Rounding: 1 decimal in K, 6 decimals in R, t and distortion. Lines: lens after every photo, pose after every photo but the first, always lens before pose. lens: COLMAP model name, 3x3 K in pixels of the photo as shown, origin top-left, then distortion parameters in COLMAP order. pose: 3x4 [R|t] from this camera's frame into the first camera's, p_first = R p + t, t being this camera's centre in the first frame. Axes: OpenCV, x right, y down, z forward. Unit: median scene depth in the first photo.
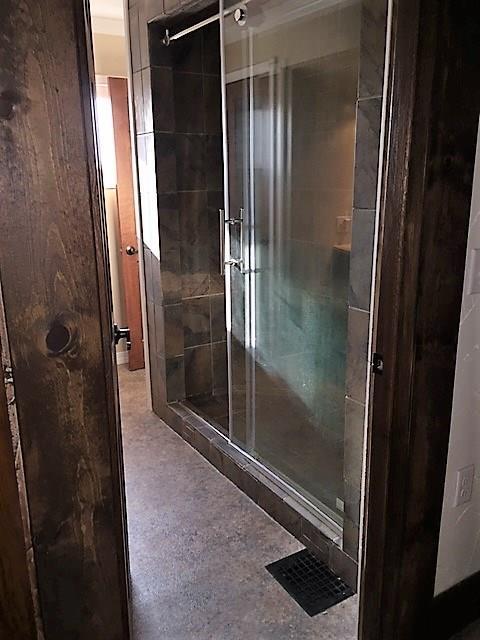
lens RADIAL K [[550.7, 0, 242.1], [0, 550.7, 321.8], [0, 0, 1]] dist [0.070040, -0.088520]
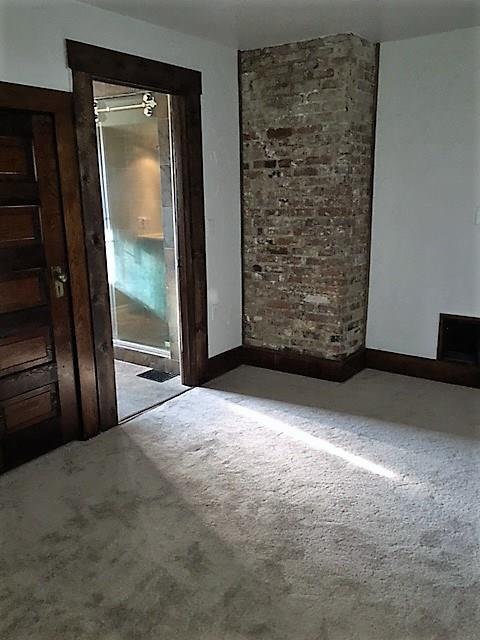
lens RADIAL K [[550.7, 0, 241.5], [0, 550.7, 318.0], [0, 0, 1]] dist [0.070040, -0.088520]
pose [[0.928017, -0.088892, 0.361776, -0.341451], [0.095459, 0.995433, -0.000281, 0.270533], [-0.360099, 0.034796, 0.932265, -1.163802]]
